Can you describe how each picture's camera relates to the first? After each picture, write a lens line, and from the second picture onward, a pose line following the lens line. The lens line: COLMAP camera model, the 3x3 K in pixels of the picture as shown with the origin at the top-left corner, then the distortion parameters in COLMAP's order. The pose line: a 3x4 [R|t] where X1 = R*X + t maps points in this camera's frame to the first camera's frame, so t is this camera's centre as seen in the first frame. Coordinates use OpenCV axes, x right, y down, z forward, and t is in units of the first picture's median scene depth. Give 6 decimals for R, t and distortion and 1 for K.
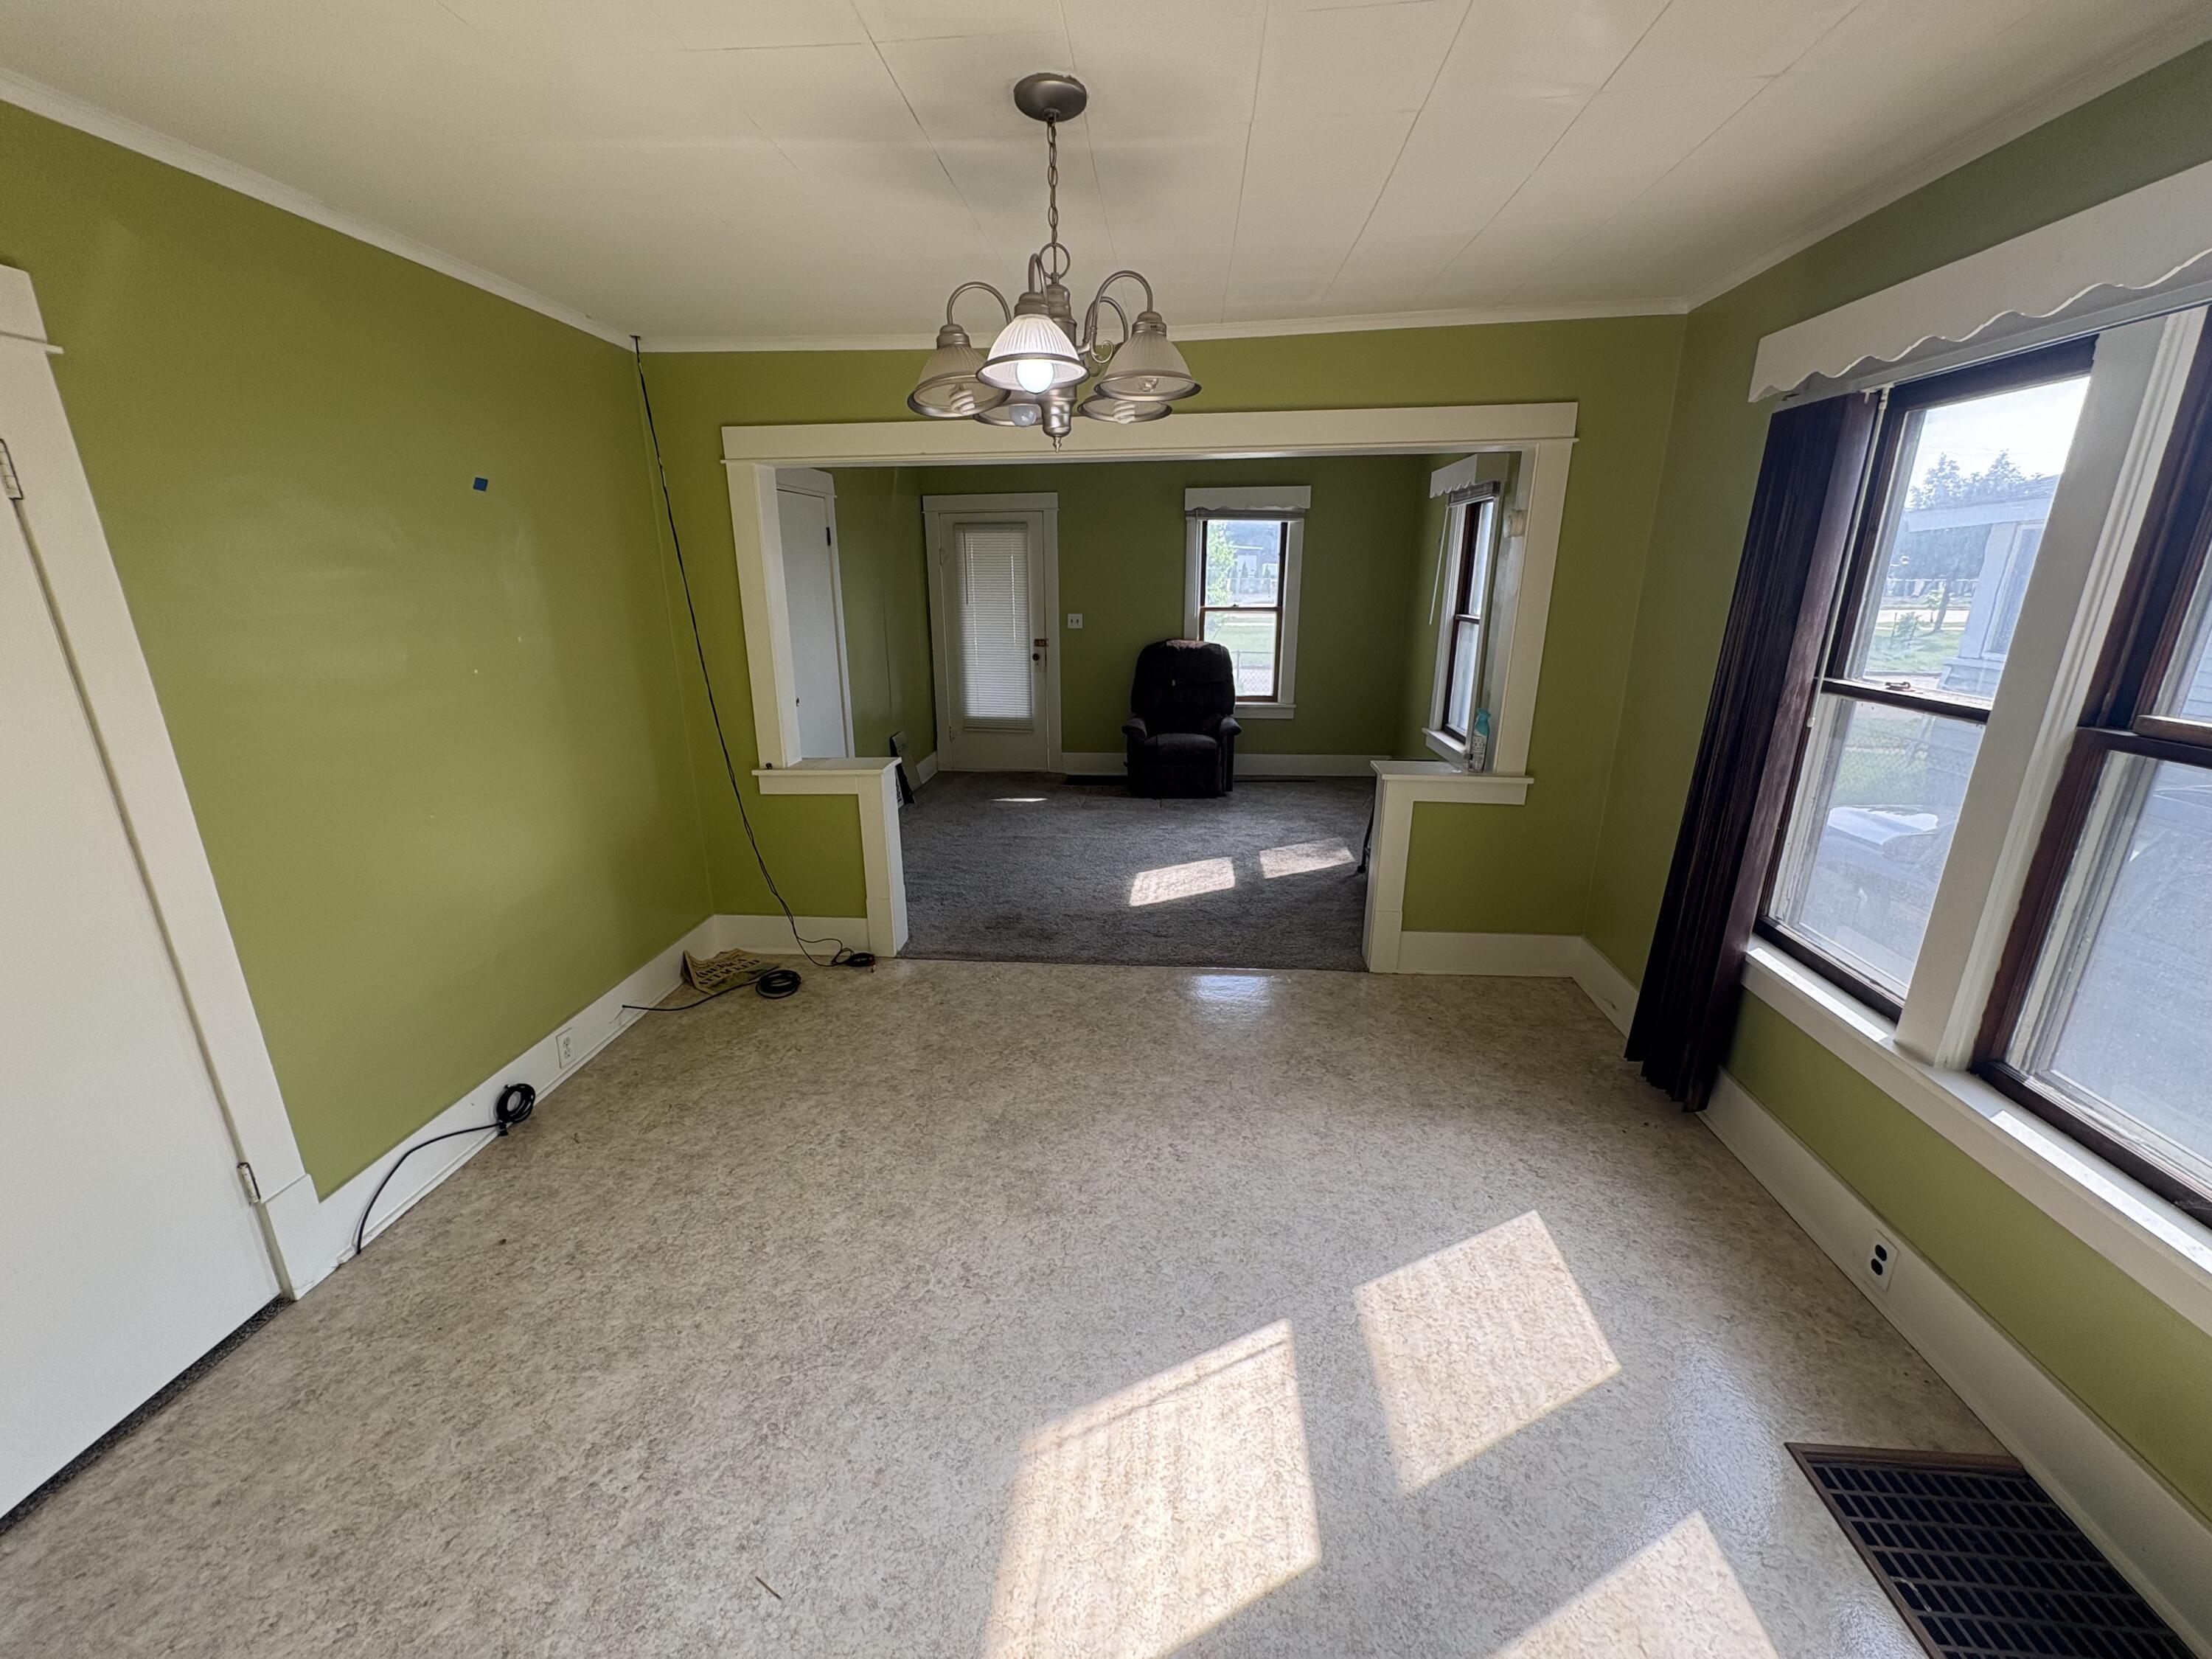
lens RADIAL K [[879.8, 0, 1106.0], [0, 879.8, 829.5], [0, 0, 1]] dist [-0.000978, 0.000290]
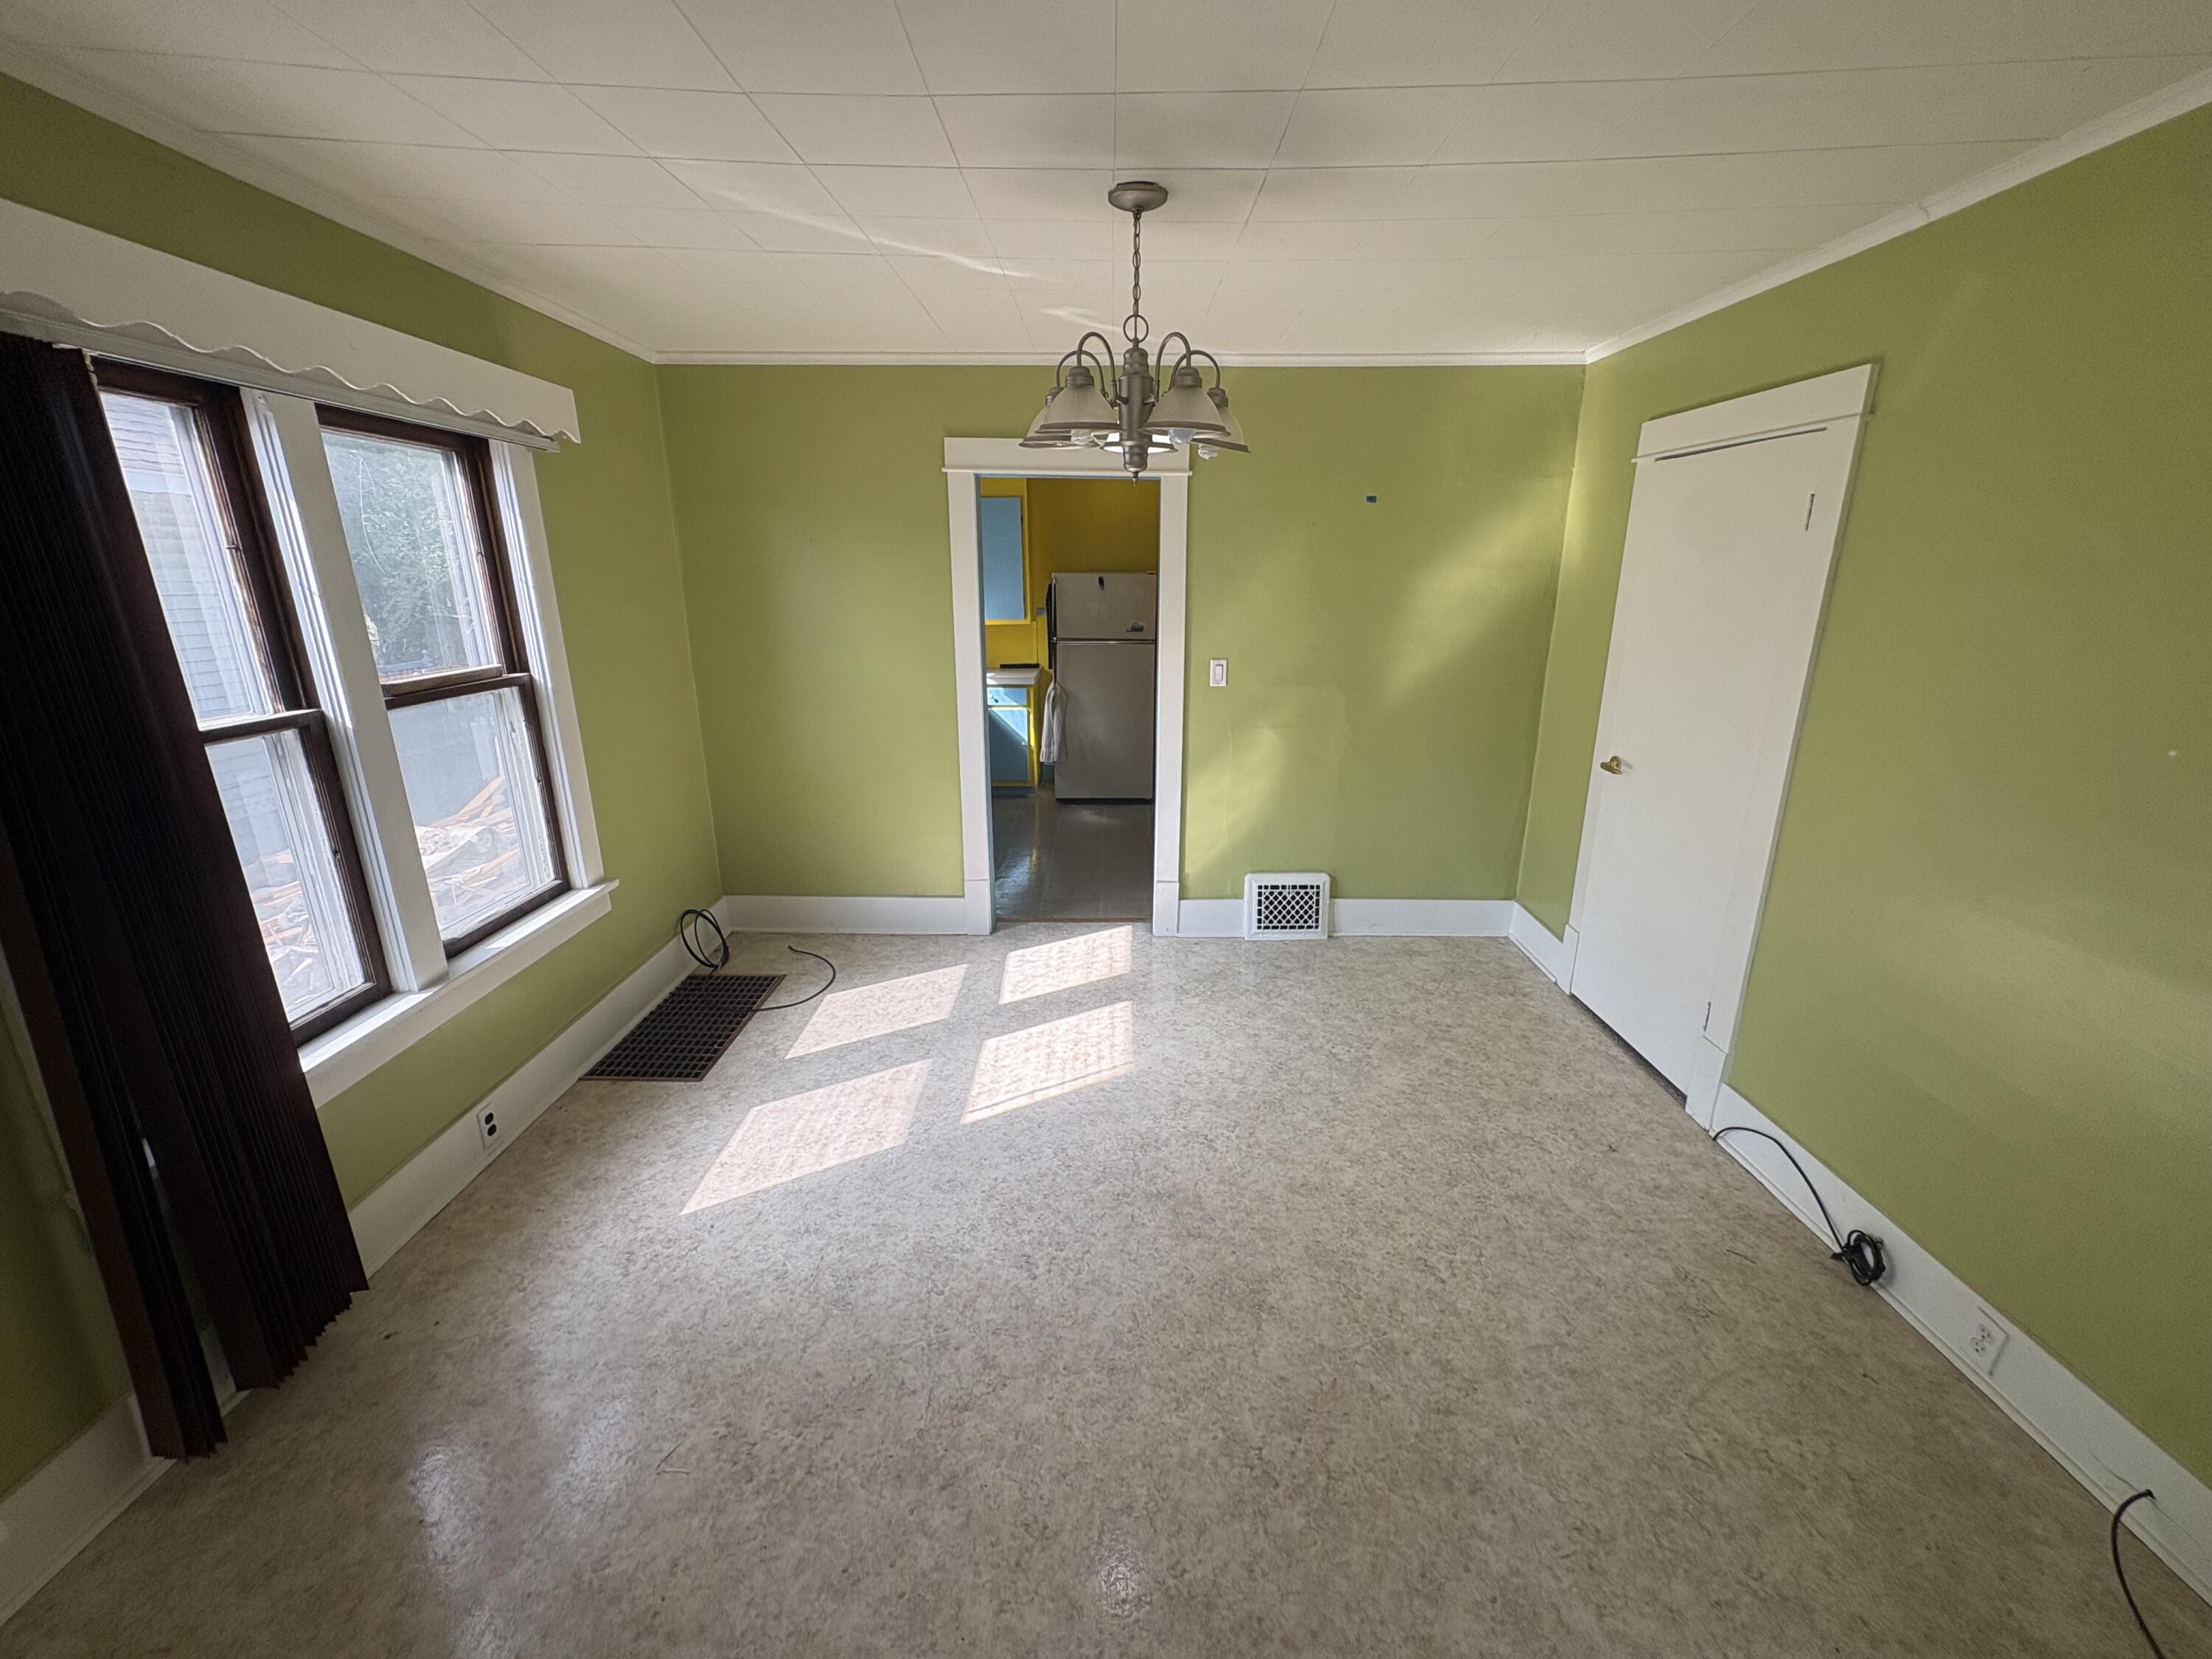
lens RADIAL K [[879.8, 0, 1106.0], [0, 879.8, 829.5], [0, 0, 1]] dist [-0.000978, 0.000290]
pose [[-0.996538, 0.028291, -0.078177, 0.033782], [-0.018894, 0.838654, 0.544337, -0.252316], [0.080963, 0.543930, -0.835216, 0.827797]]
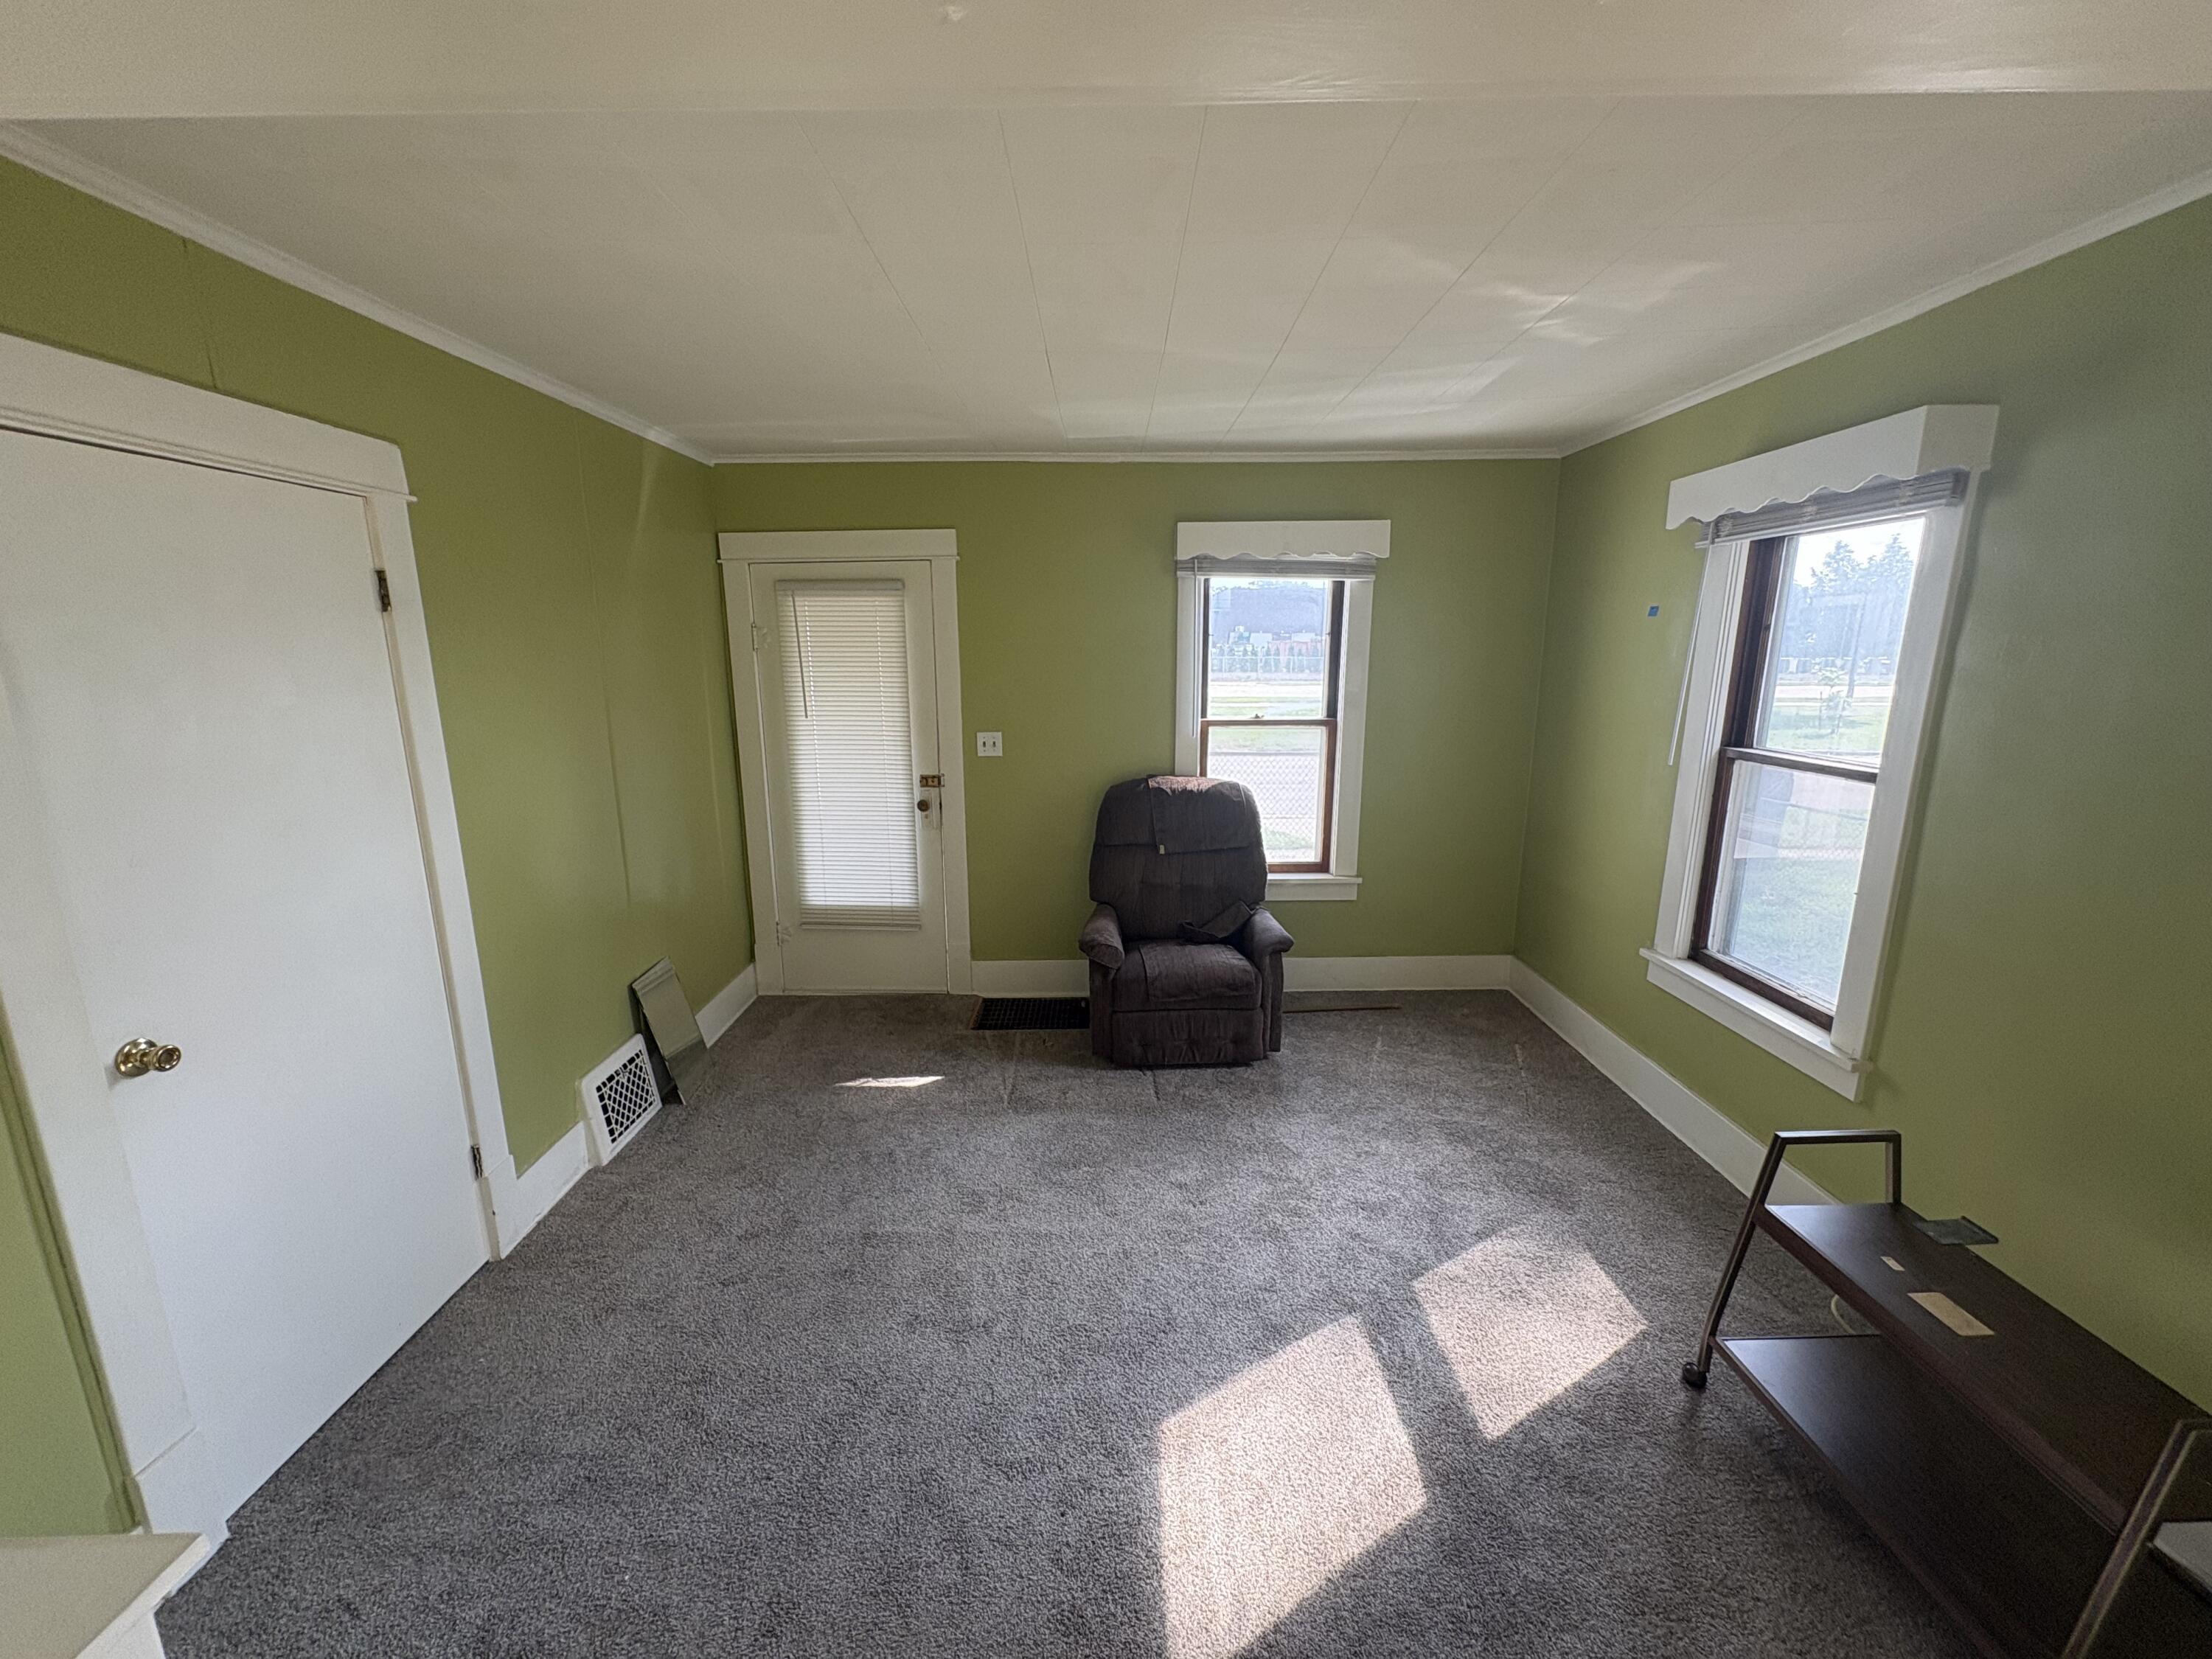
lens RADIAL K [[879.8, 0, 1106.0], [0, 879.8, 829.5], [0, 0, 1]] dist [-0.000978, 0.000290]
pose [[0.995474, -0.019755, 0.092957, -0.020476], [0.027430, 0.996253, -0.082022, -0.195973], [-0.090988, 0.084201, 0.992286, 0.624525]]
